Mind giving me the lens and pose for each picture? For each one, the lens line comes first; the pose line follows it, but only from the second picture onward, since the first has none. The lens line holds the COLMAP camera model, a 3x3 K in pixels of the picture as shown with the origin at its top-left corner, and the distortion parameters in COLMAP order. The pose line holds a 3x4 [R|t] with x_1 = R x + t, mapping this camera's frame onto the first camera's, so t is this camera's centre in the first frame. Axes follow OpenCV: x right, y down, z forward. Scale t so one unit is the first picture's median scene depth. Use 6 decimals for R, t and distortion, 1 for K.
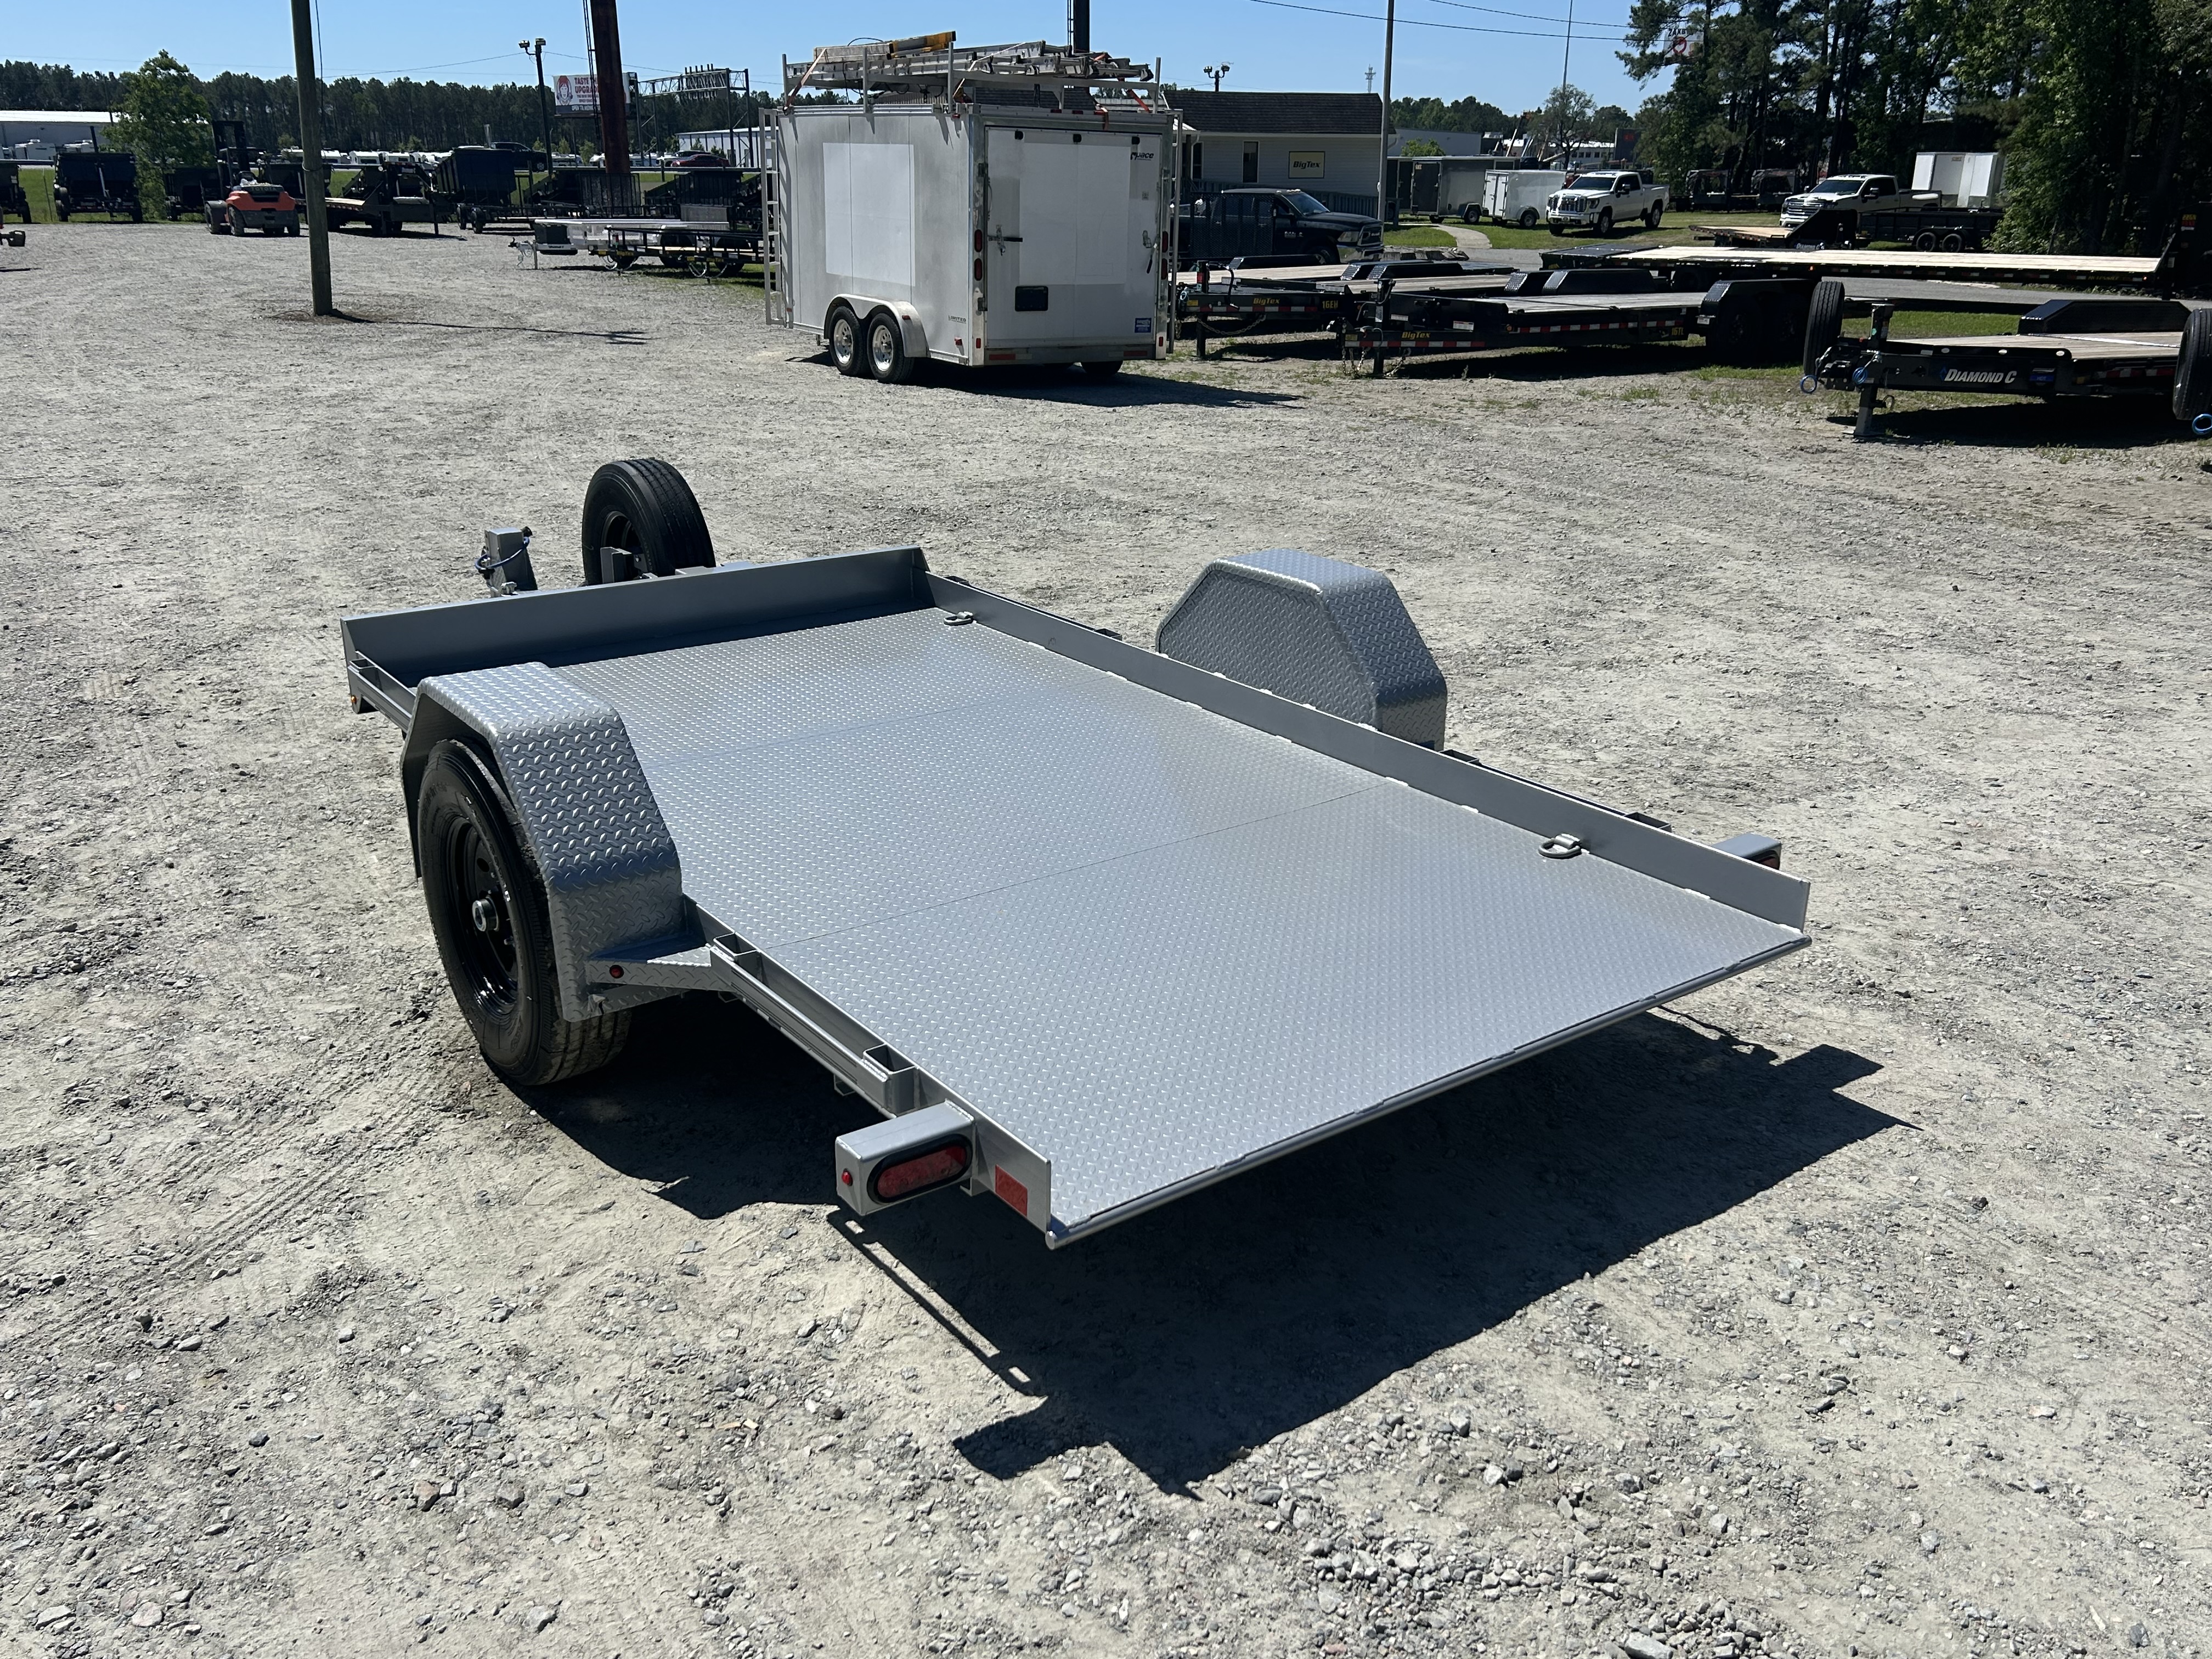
lens RADIAL K [[1802.5, 0, 1105.6], [0, 1802.5, 830.6], [0, 0, 1]] dist [0.043403, -0.041606]
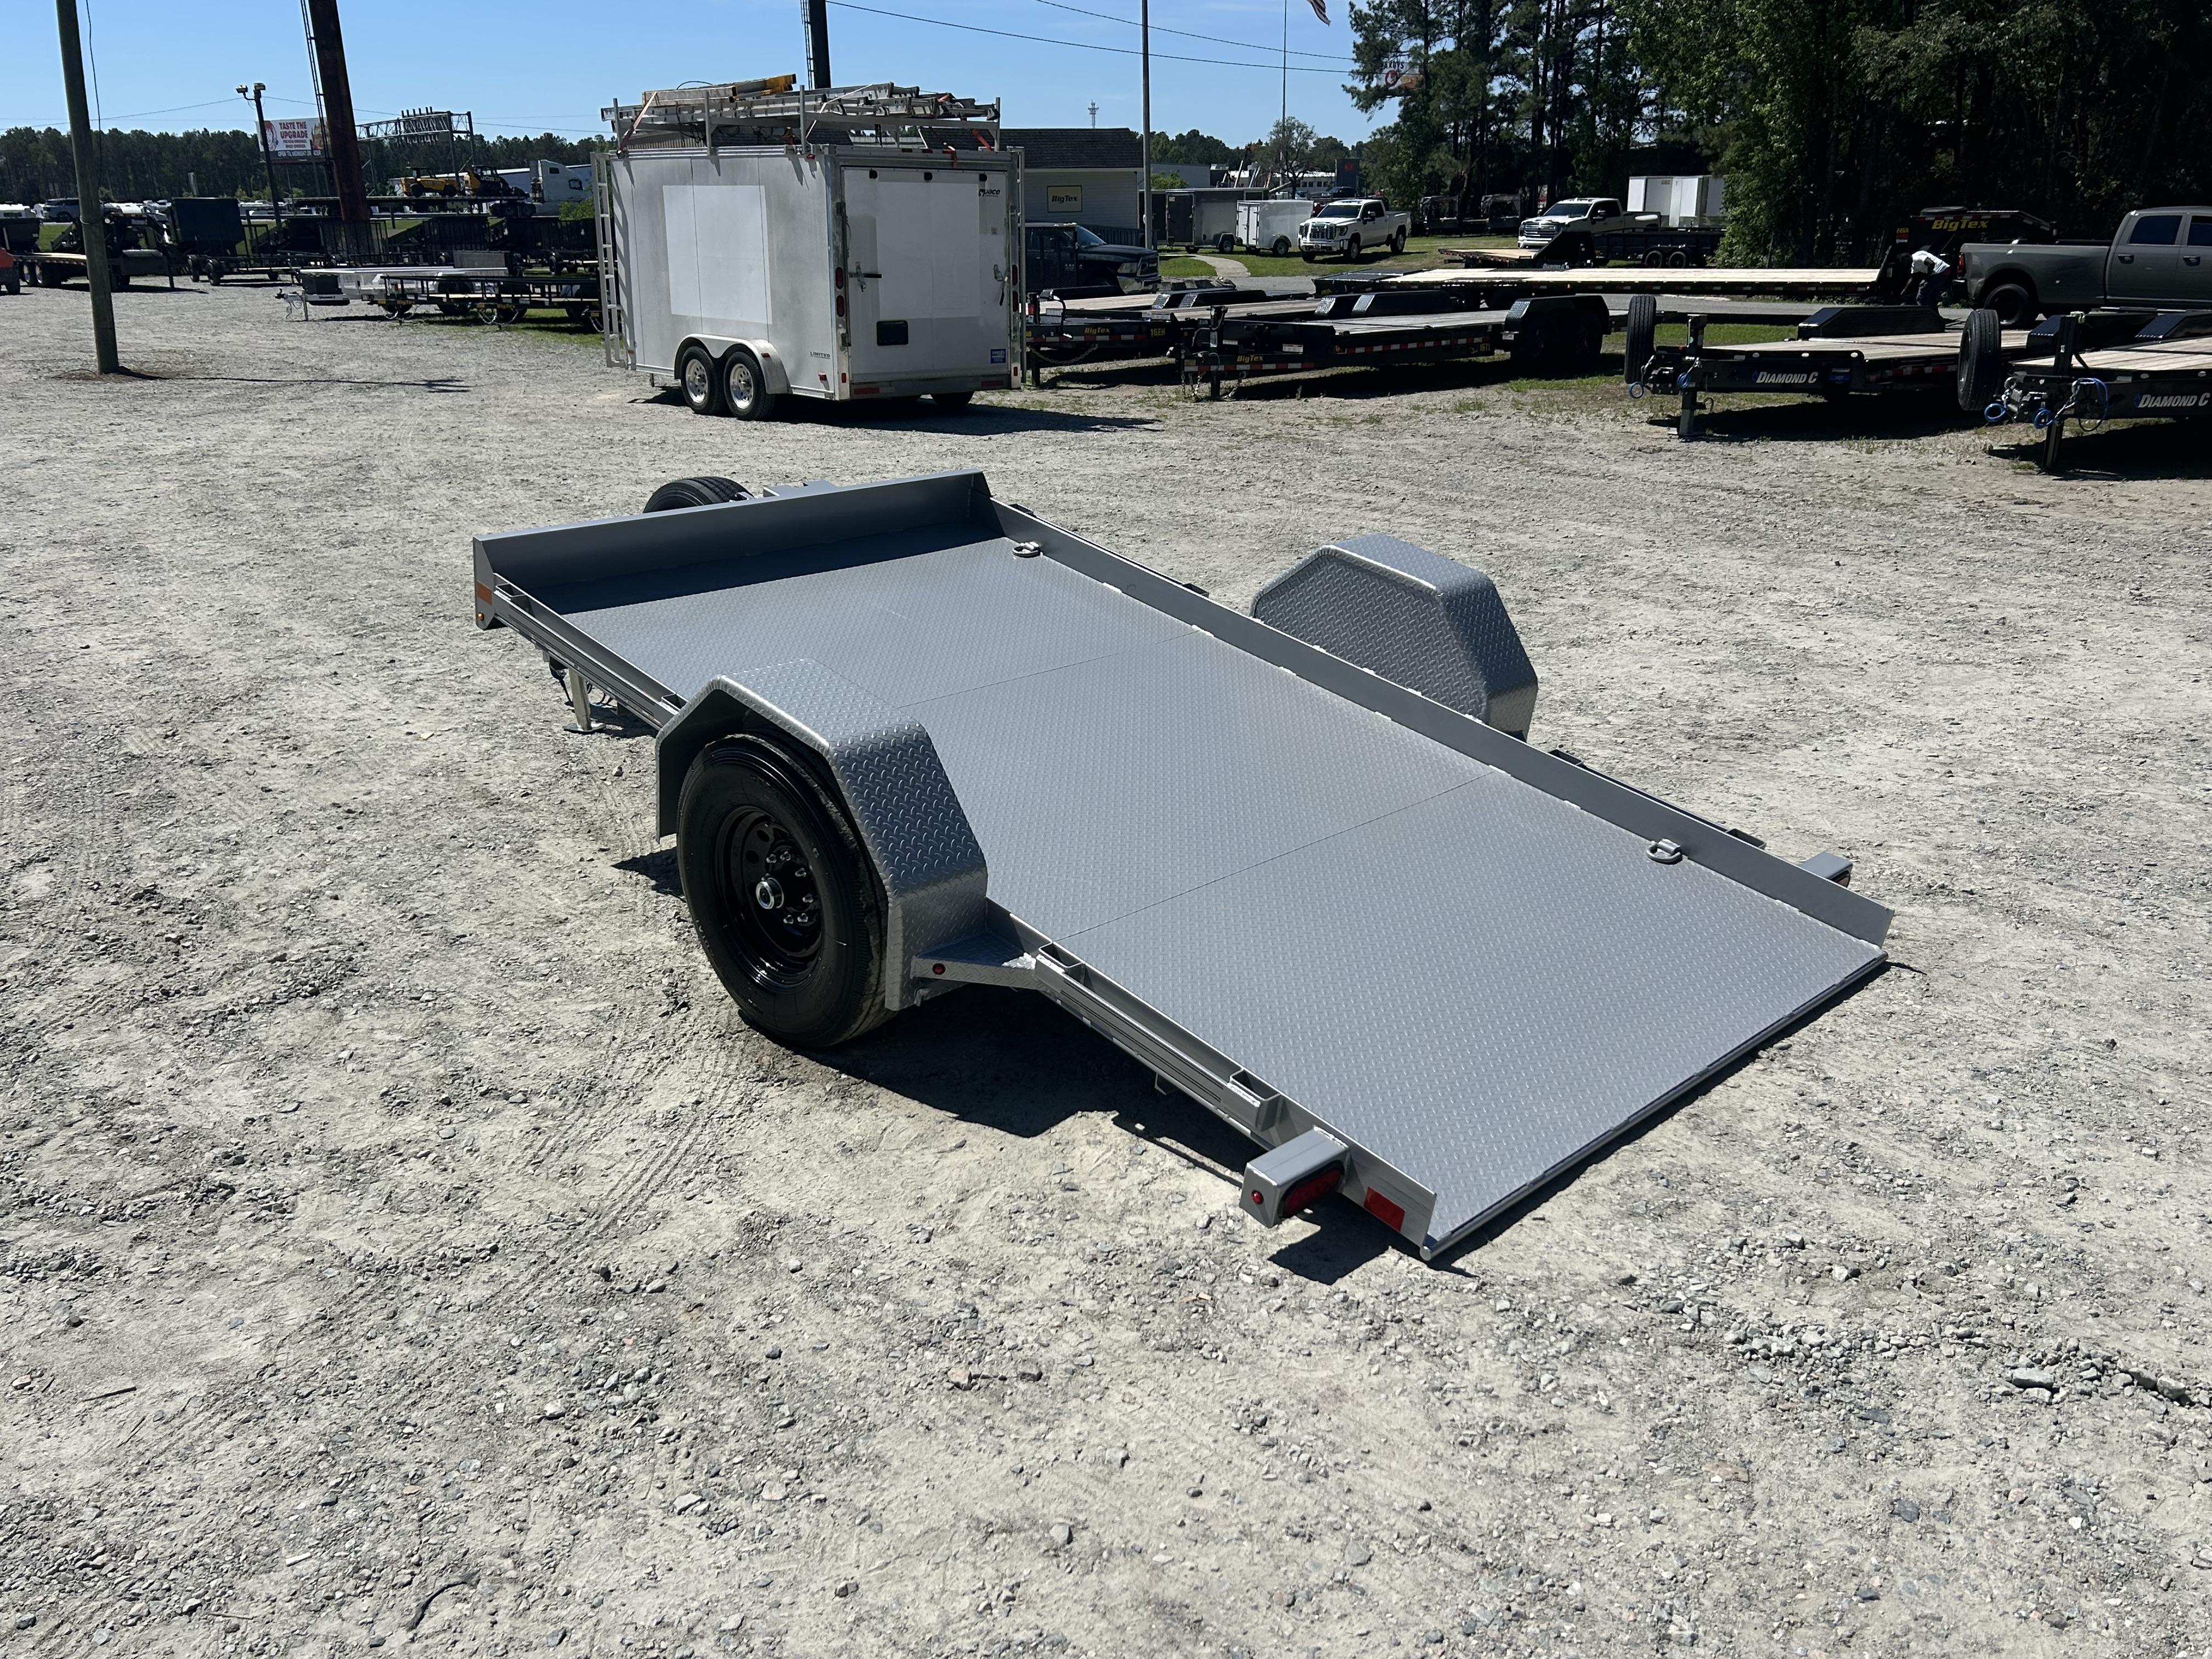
lens RADIAL K [[1802.5, 0, 1112.3], [0, 1802.5, 832.2], [0, 0, 1]] dist [0.043403, -0.041606]
pose [[0.989731, -0.064974, 0.127323, -0.162123], [0.067060, 0.997675, -0.012164, 0.018928], [-0.126237, 0.020577, 0.991787, -0.055611]]
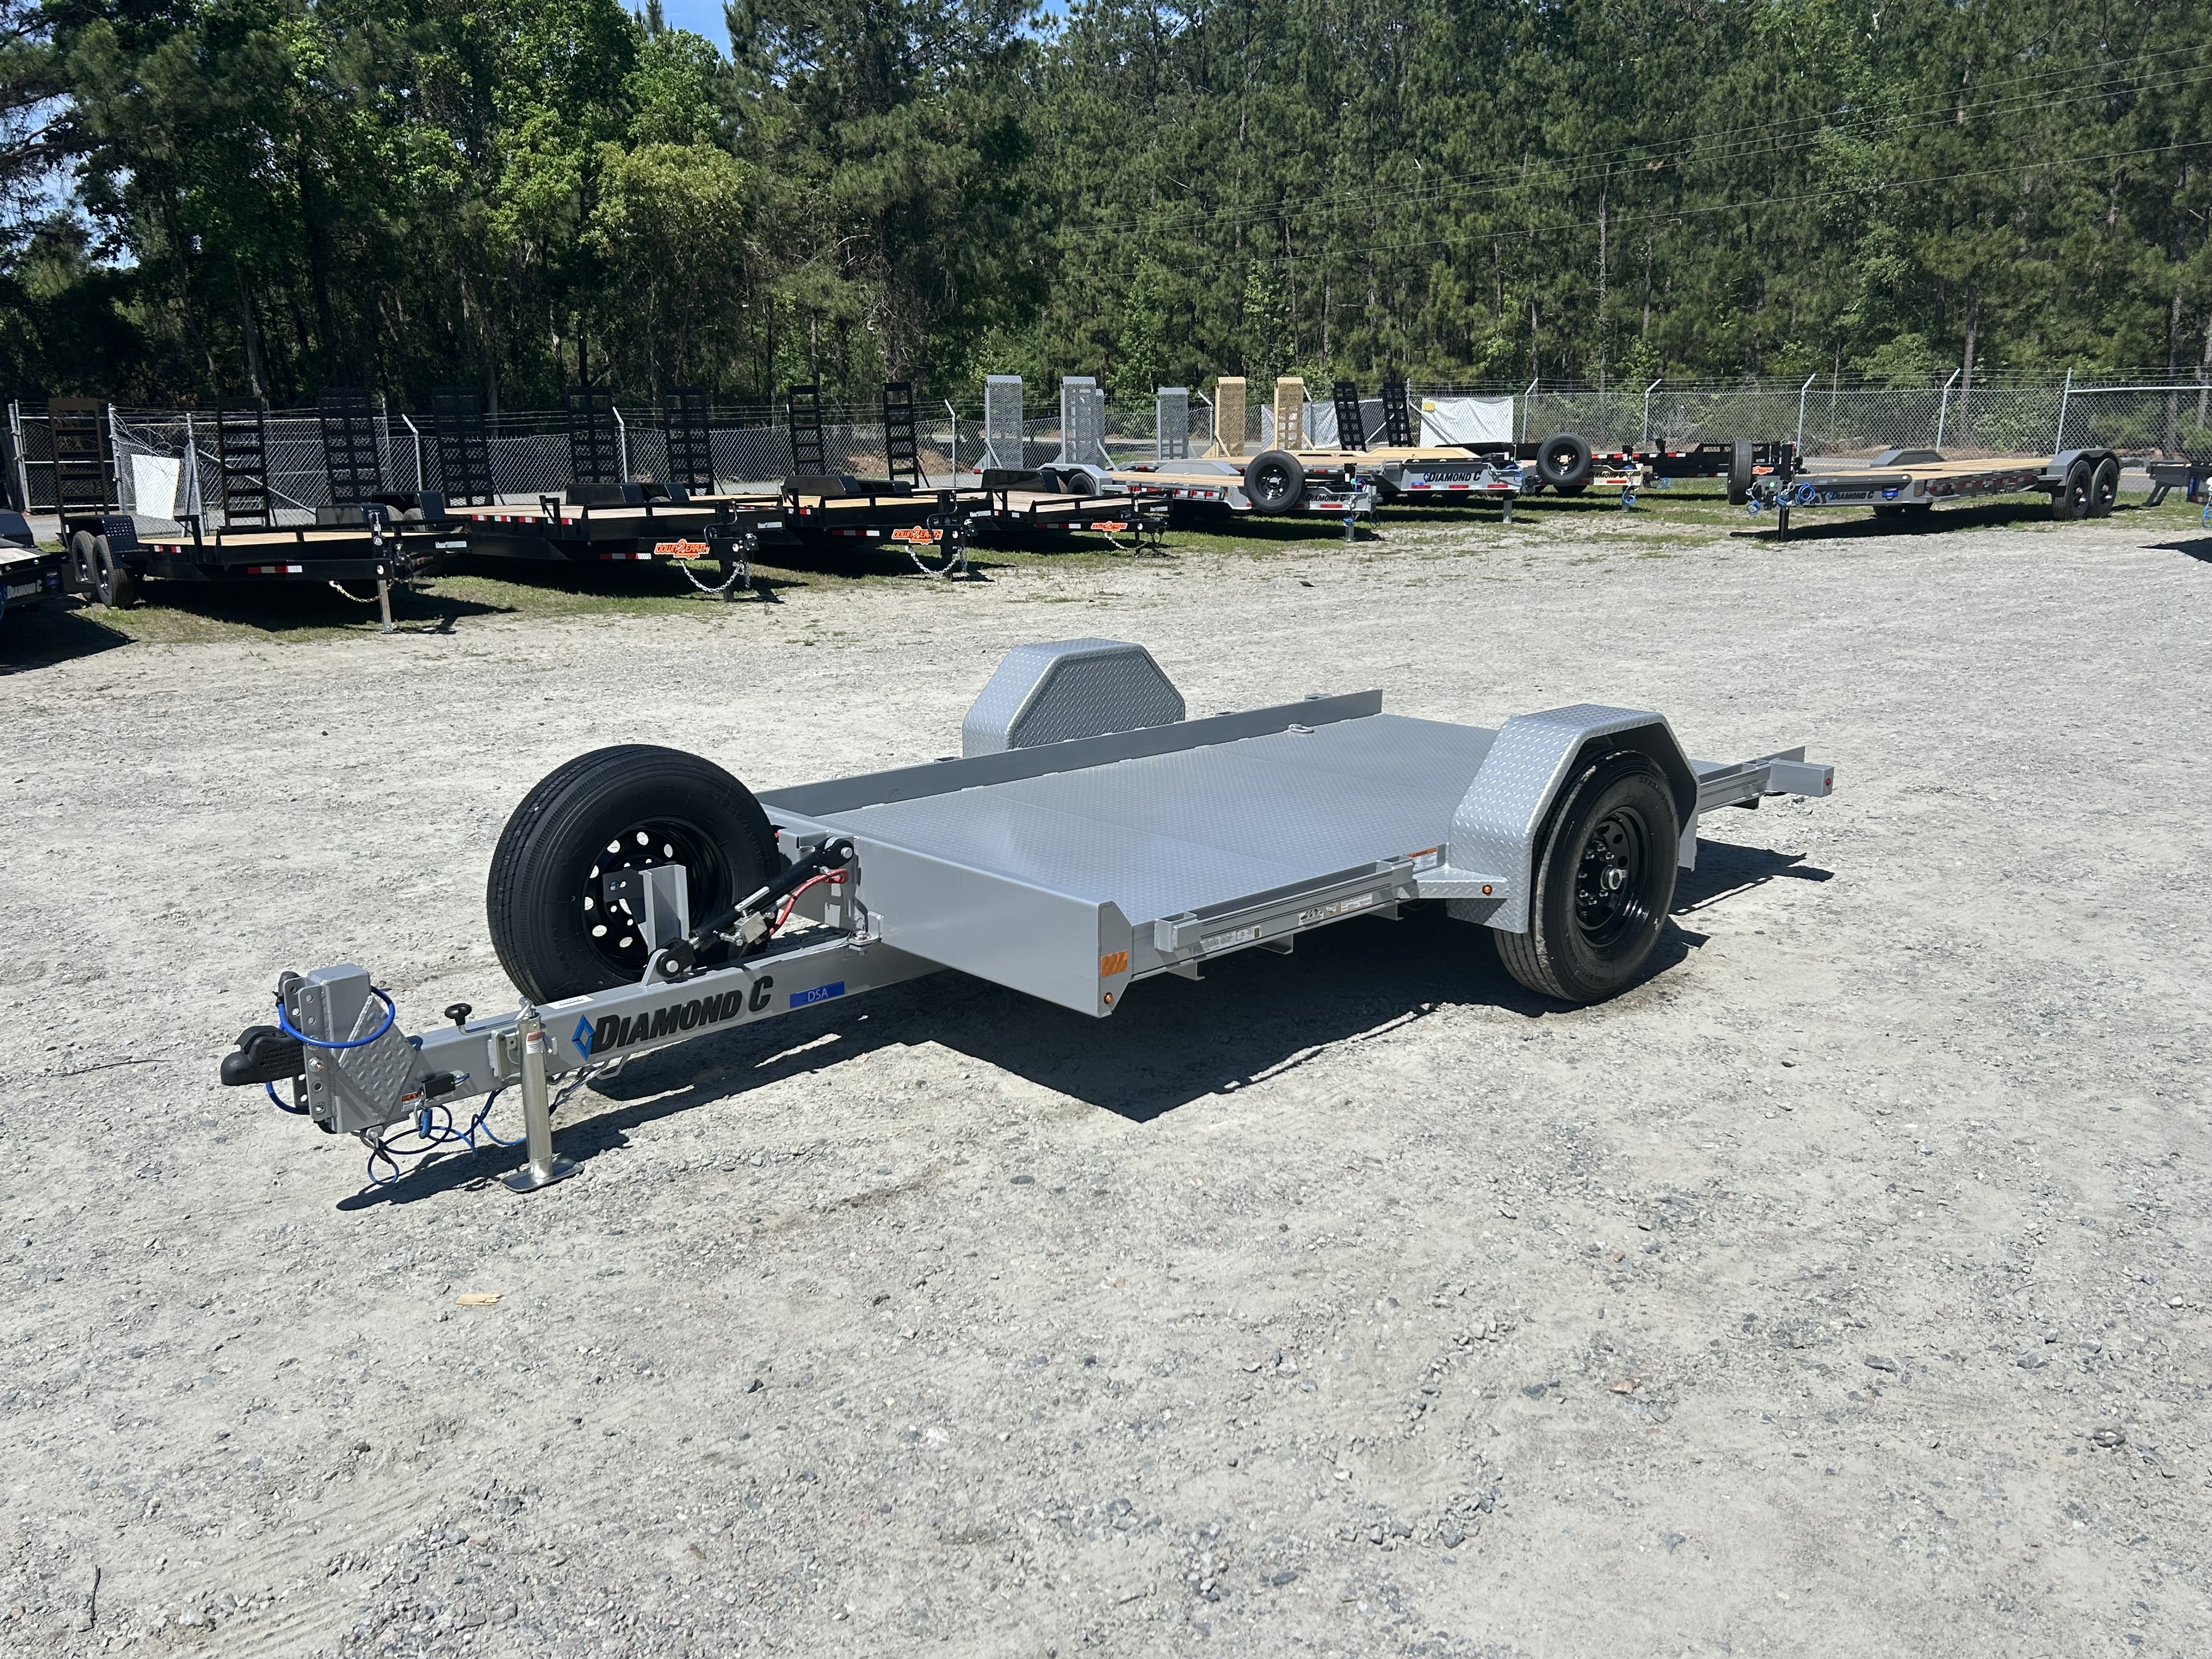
lens RADIAL K [[1802.5, 0, 1086.2], [0, 1802.5, 821.3], [0, 0, 1]] dist [0.043403, -0.041606]
pose [[-0.107907, -0.242740, 0.964071, -0.943734], [0.348289, 0.899046, 0.265351, -0.291739], [-0.931156, 0.364408, -0.012470, 0.797892]]
